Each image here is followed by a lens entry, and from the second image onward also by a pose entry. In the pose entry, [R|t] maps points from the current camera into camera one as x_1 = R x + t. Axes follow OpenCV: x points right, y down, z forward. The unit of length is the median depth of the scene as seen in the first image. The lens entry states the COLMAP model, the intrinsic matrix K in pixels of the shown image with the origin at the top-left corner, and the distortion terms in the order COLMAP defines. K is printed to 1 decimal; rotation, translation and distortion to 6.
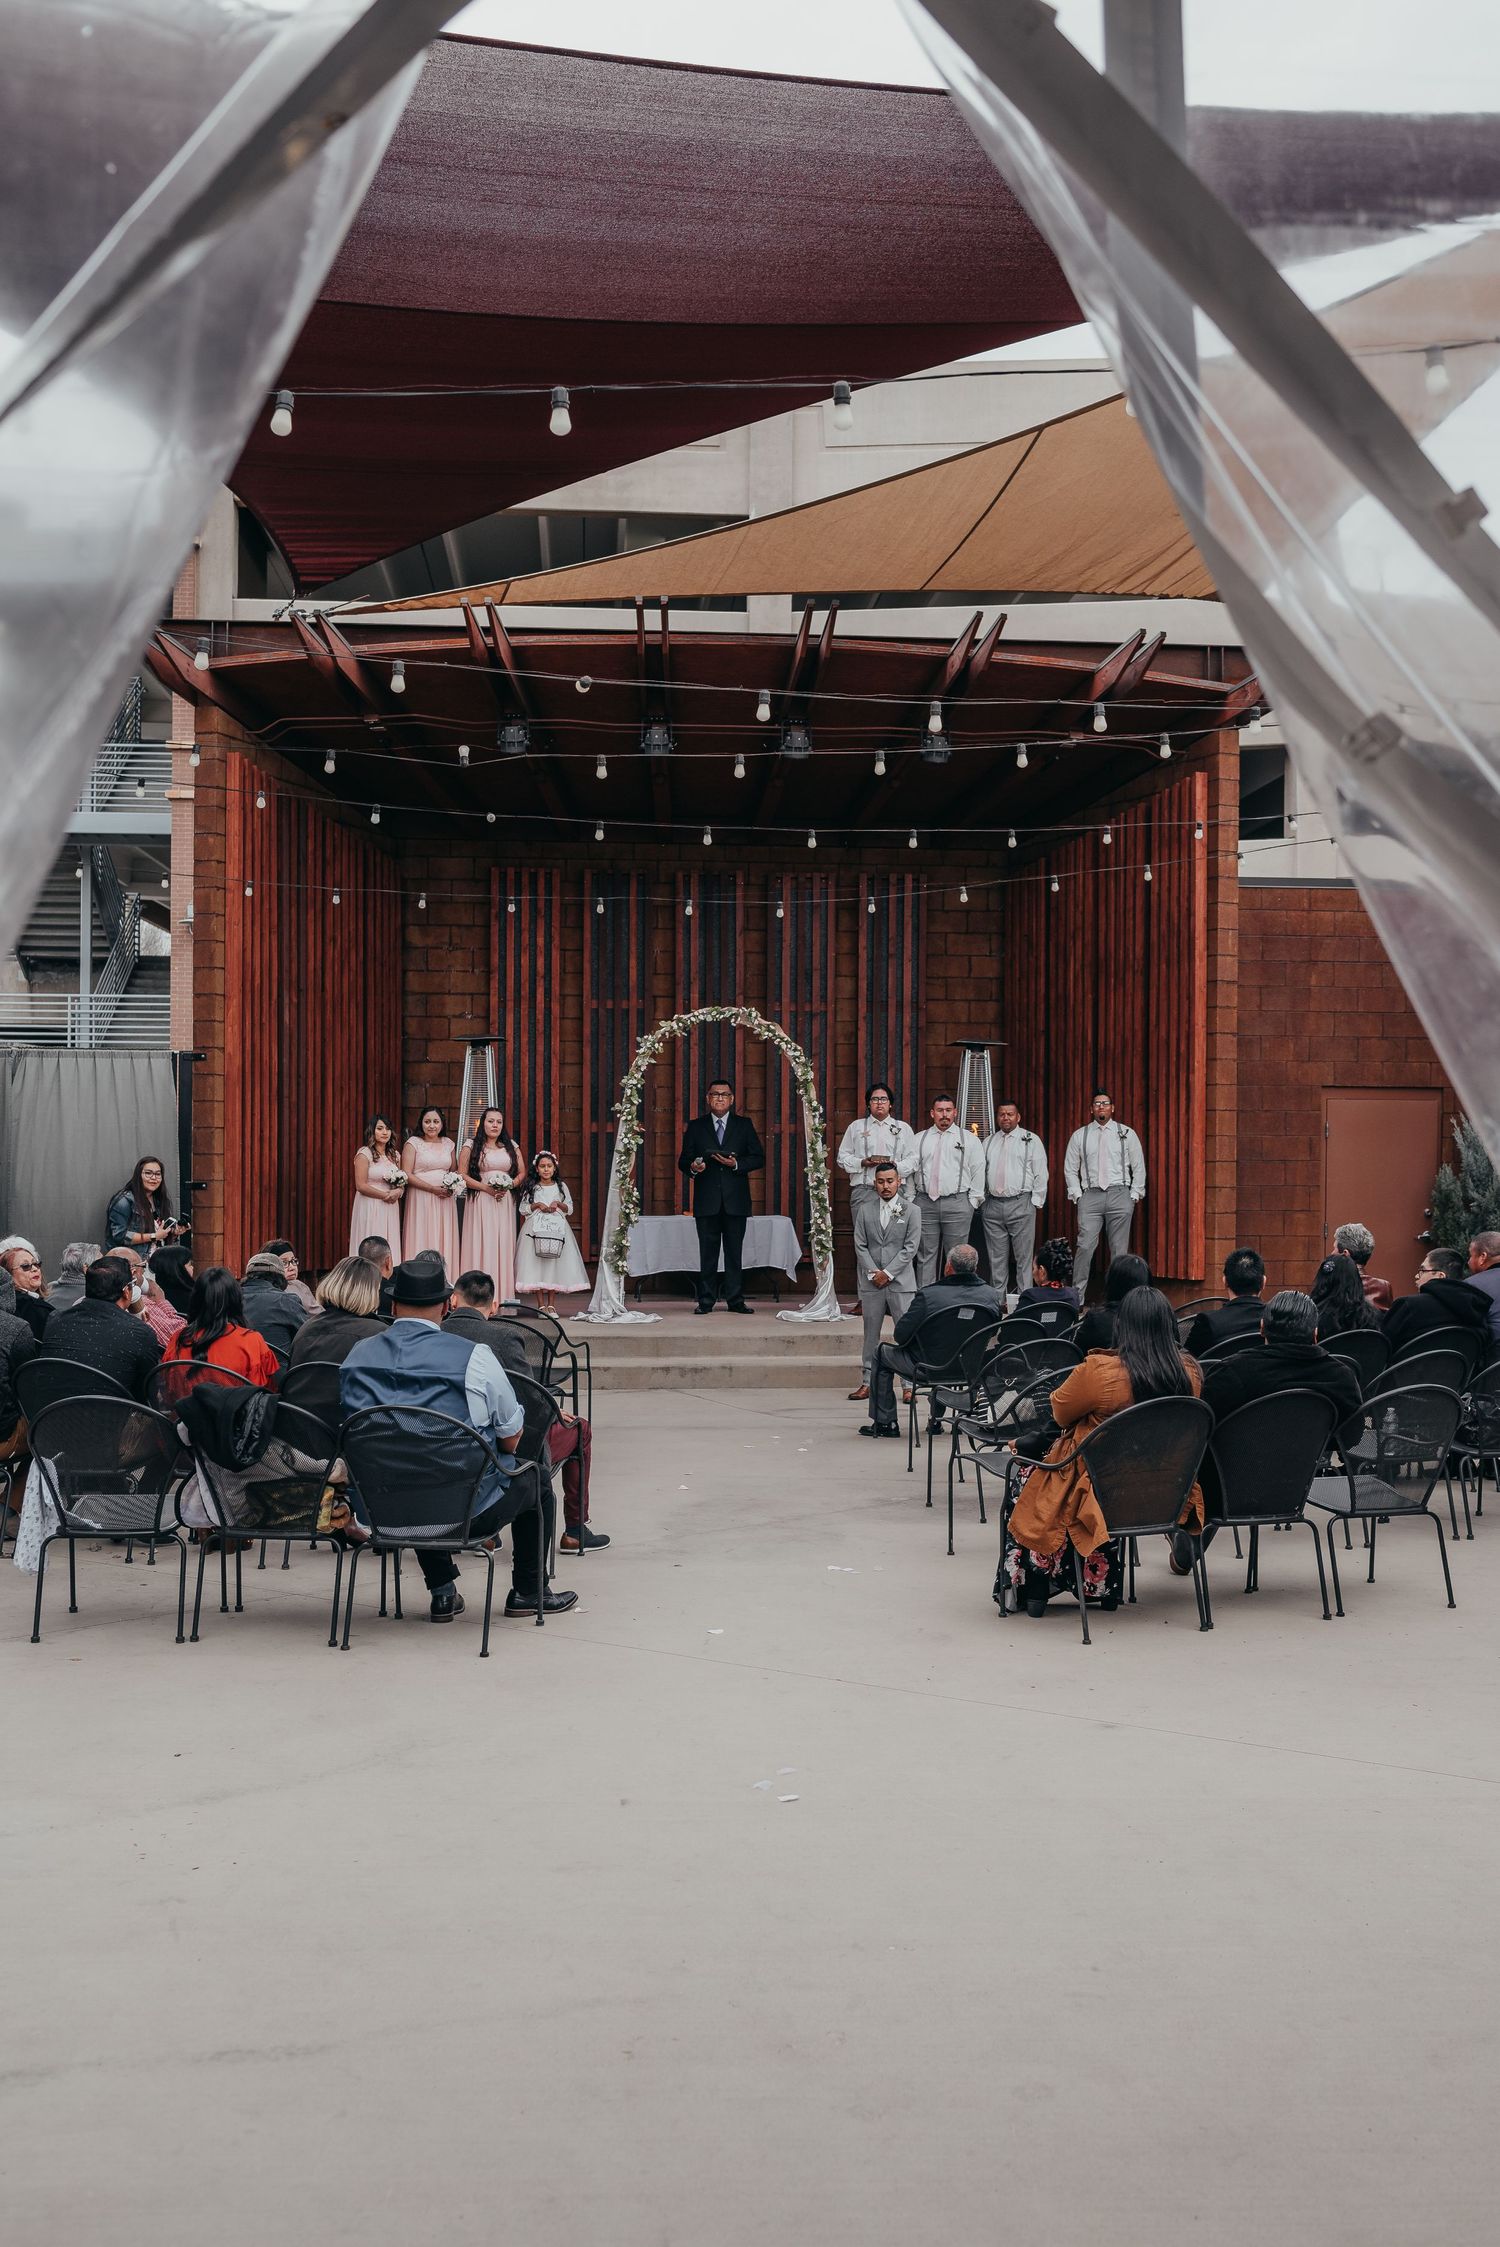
lens RADIAL K [[2194.3, 0, 755.7], [0, 2194.3, 1126.1], [0, 0, 1]] dist [-0.015992, 0.000000]
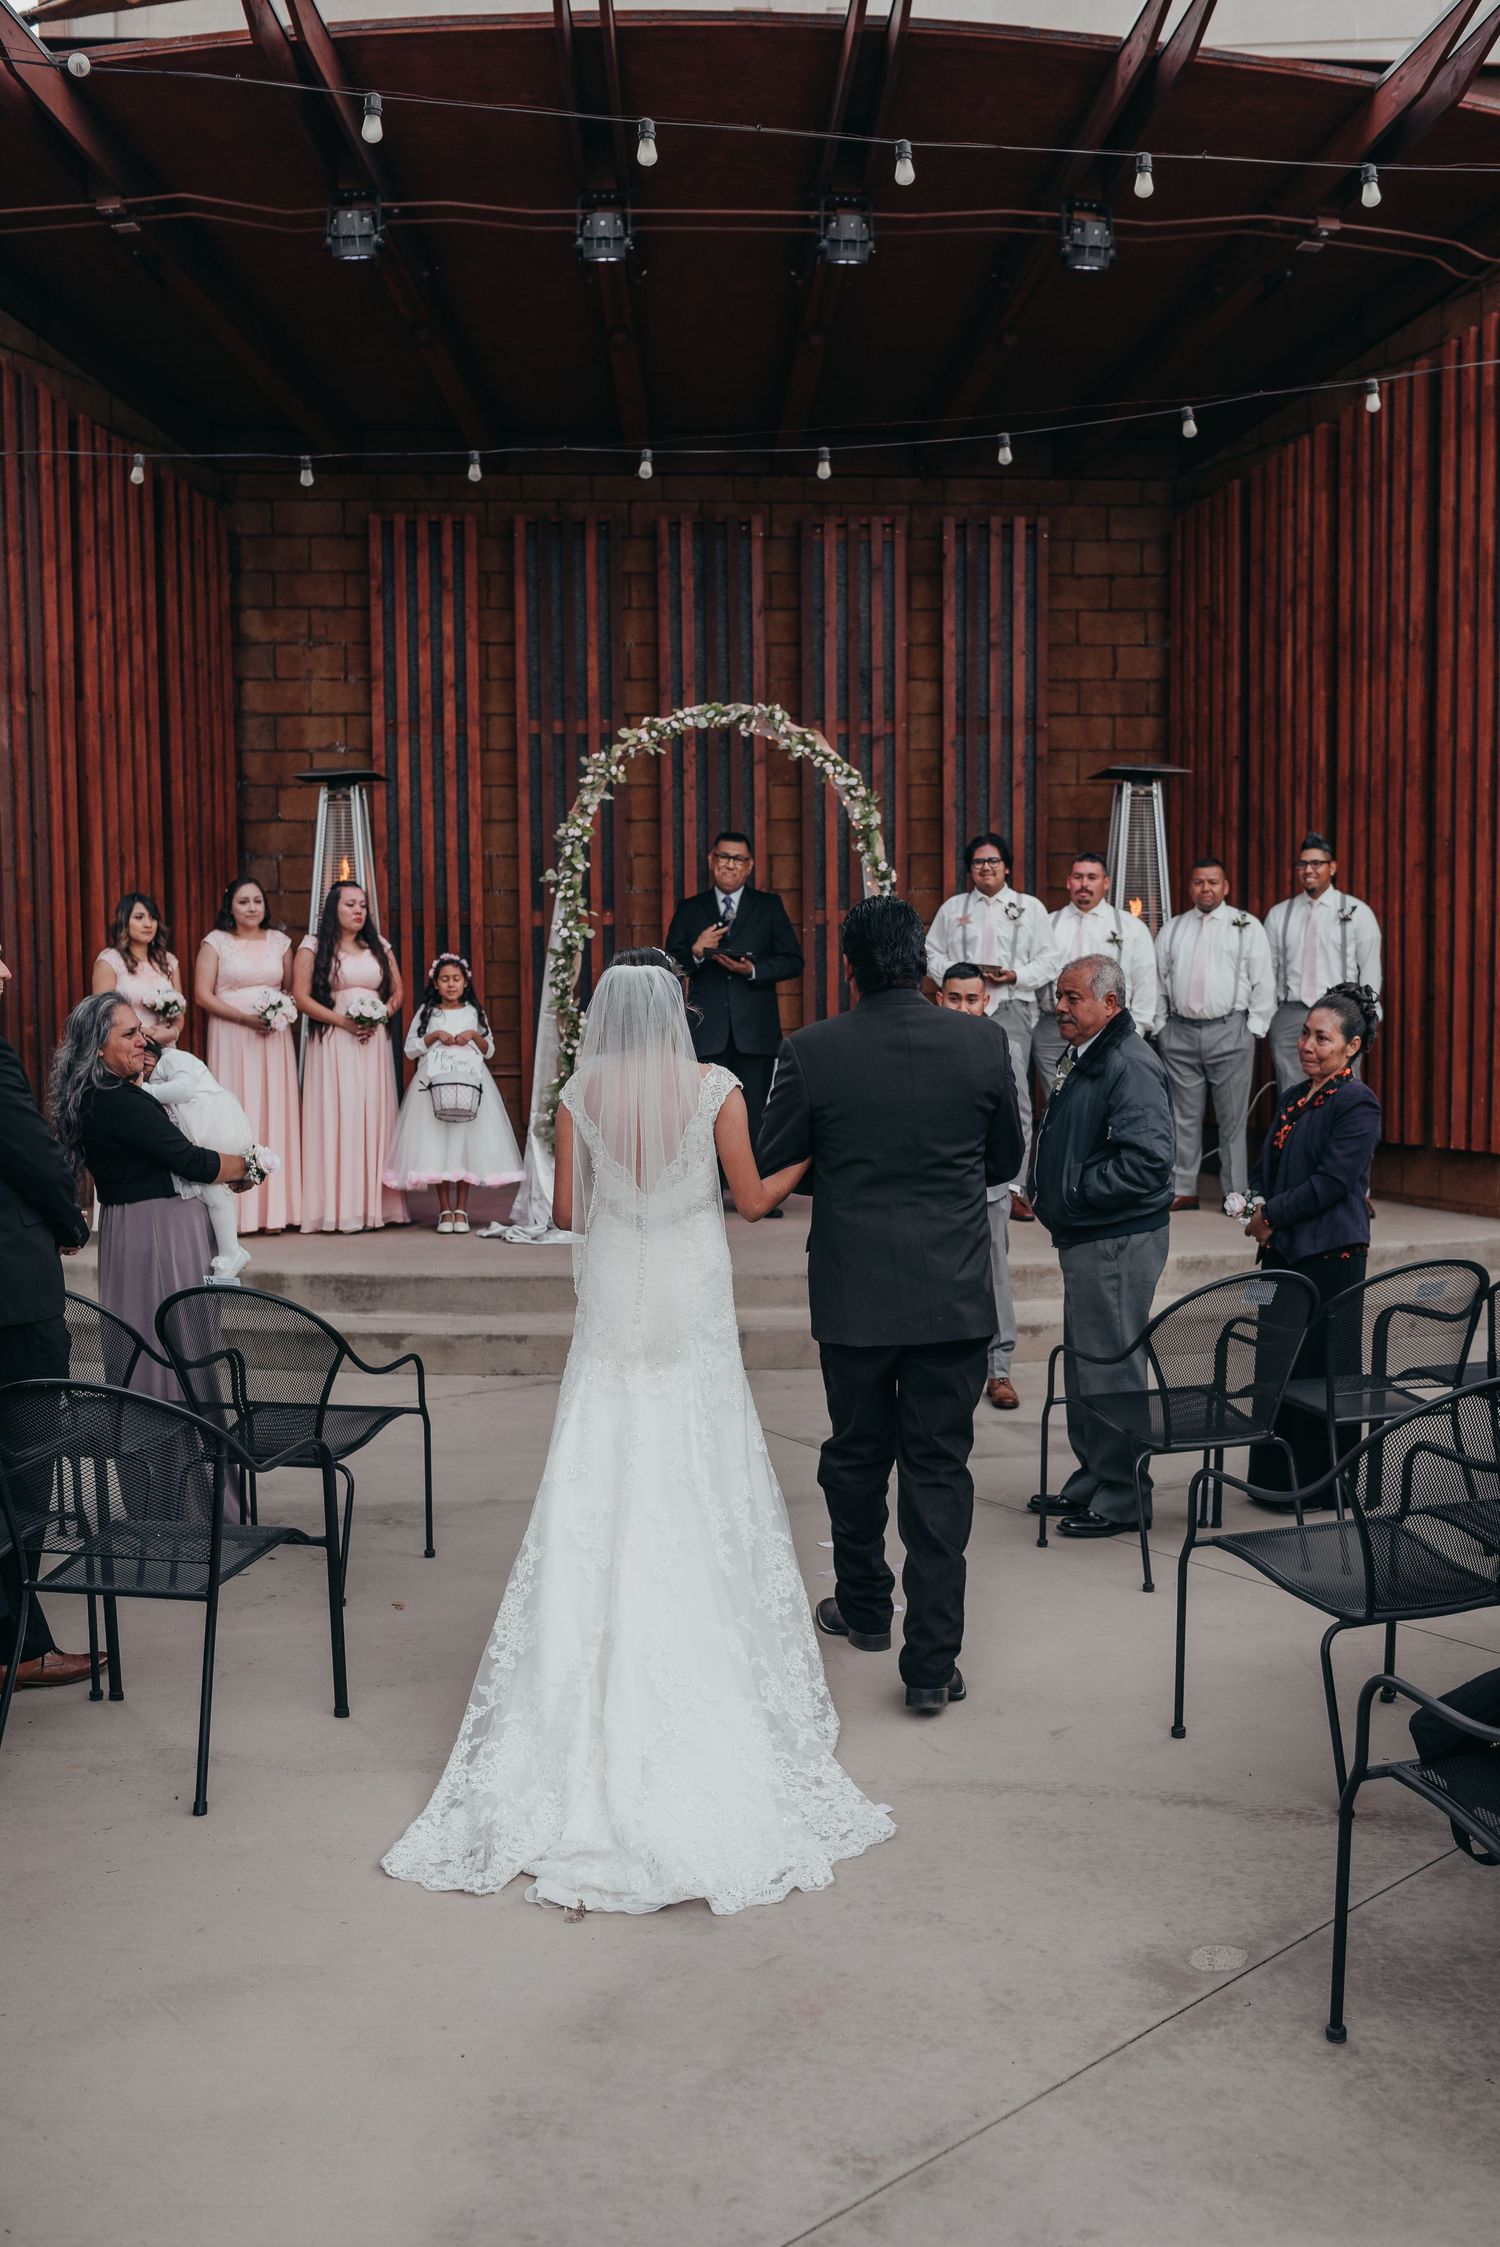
lens RADIAL K [[2194.3, 0, 760.6], [0, 2194.3, 1117.4], [0, 0, 1]] dist [-0.015992, 0.000000]
pose [[0.999794, -0.012136, -0.016275, 0.002161], [0.013383, 0.996800, 0.078802, 0.009020], [0.015266, -0.079003, 0.996757, 0.357828]]
